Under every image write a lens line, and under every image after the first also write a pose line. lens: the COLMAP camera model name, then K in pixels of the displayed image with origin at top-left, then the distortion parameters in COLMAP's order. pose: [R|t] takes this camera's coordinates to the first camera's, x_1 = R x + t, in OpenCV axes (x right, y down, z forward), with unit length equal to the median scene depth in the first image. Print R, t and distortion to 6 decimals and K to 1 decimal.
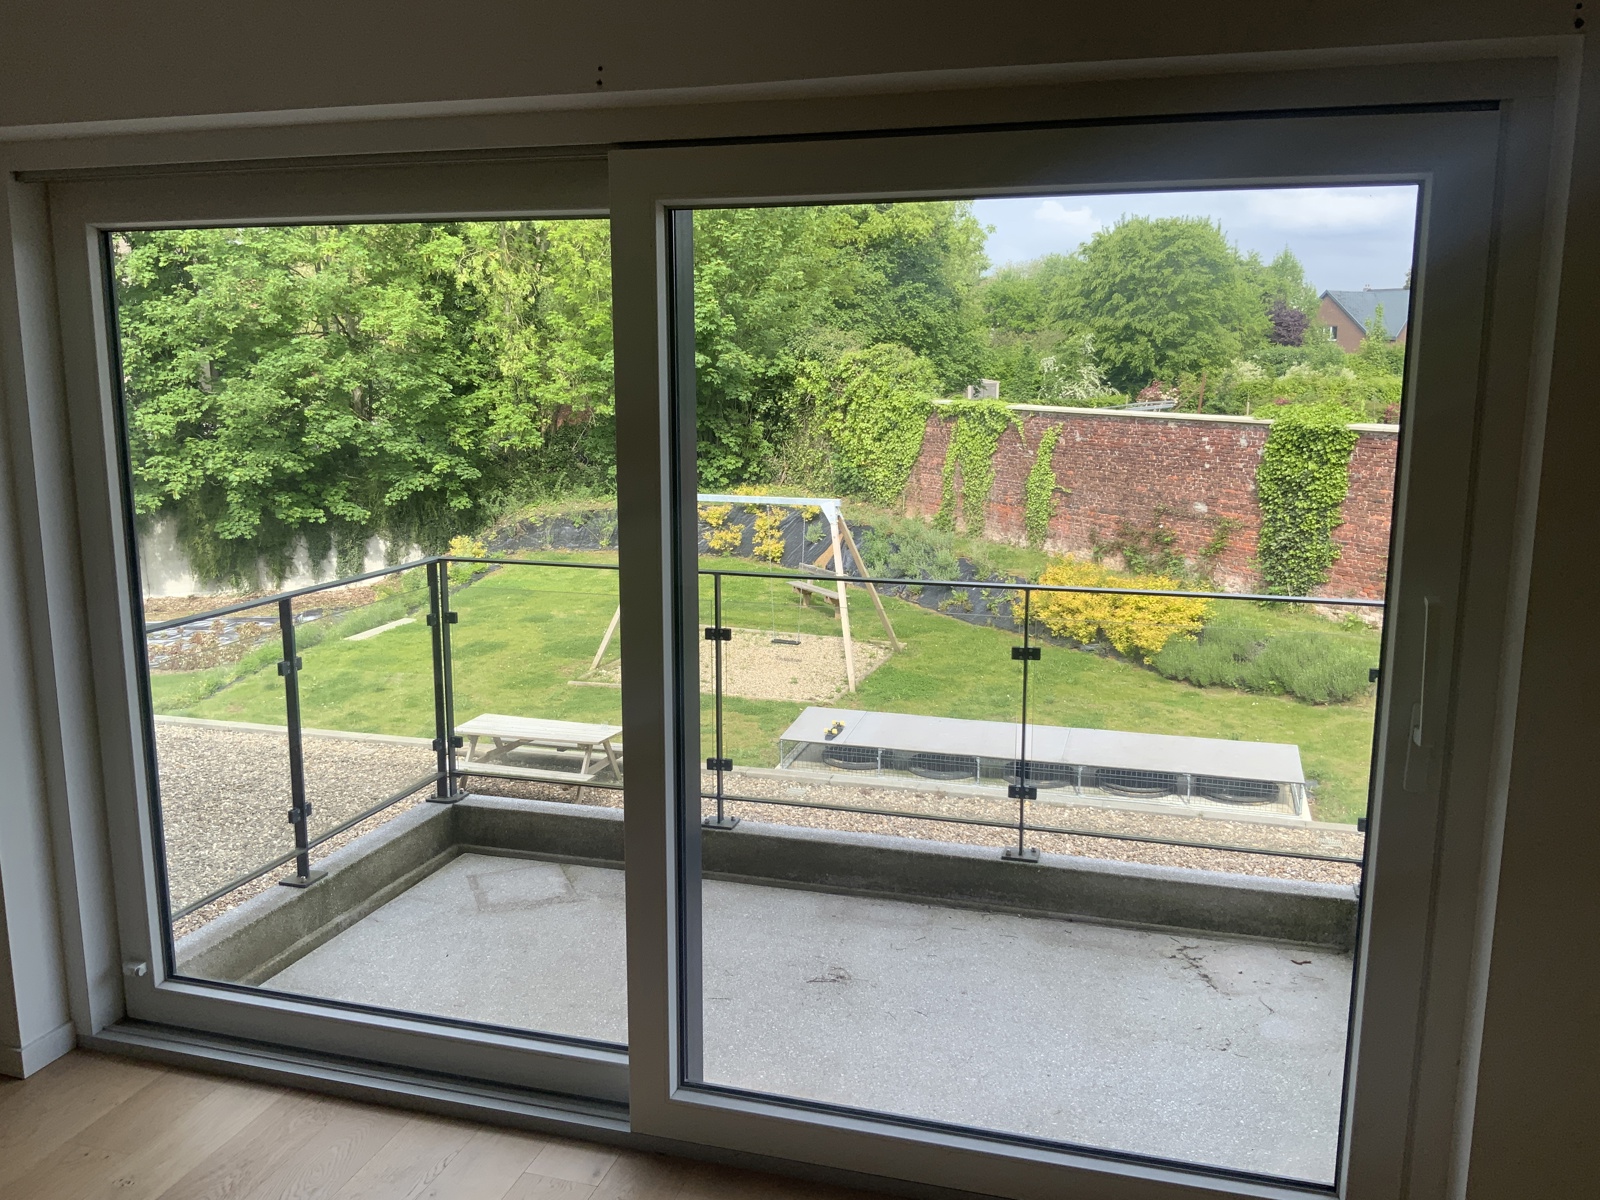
lens RADIAL K [[1306.9, 0, 800.0], [0, 1306.9, 600.0], [0, 0, 1]] dist [0.116670, -0.237687]
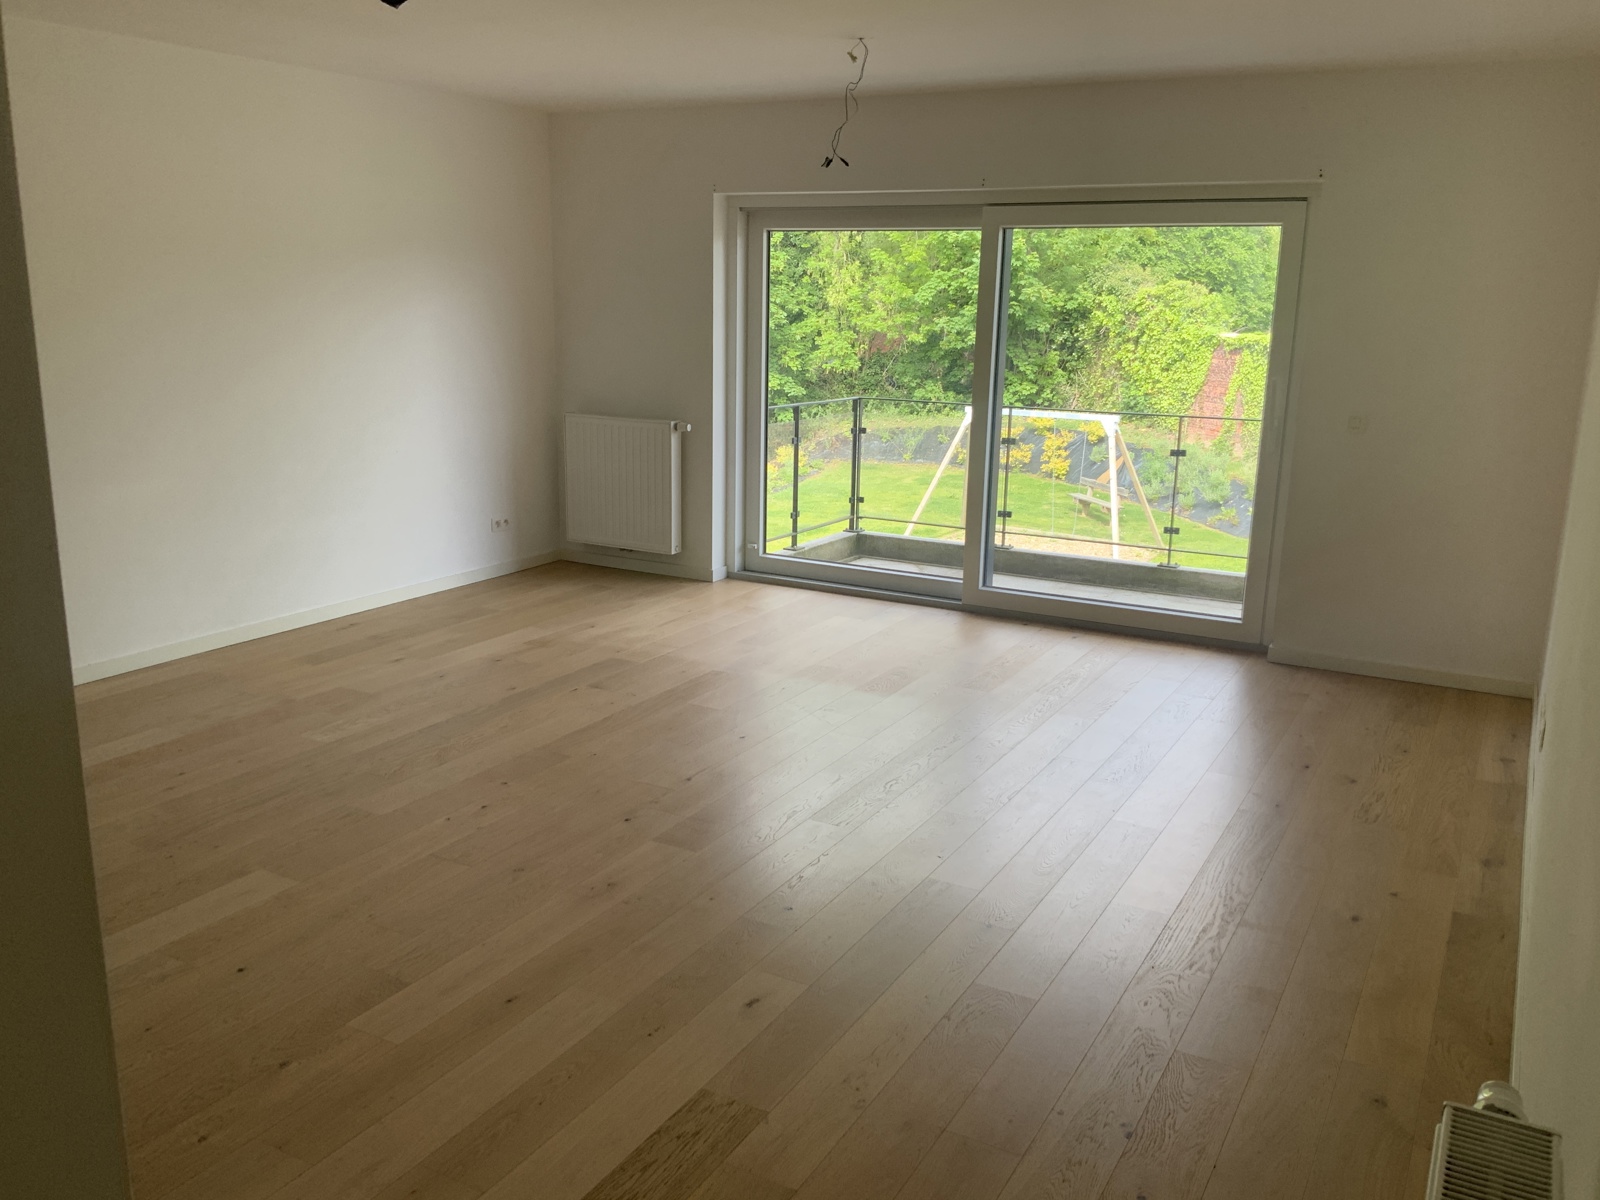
lens RADIAL K [[1306.9, 0, 800.0], [0, 1306.9, 600.0], [0, 0, 1]] dist [0.116670, -0.237687]
pose [[0.974913, 0.067766, -0.212020, 0.008448], [-0.057648, 0.996900, 0.053552, 0.024631], [0.214992, -0.039986, 0.975797, -0.128274]]
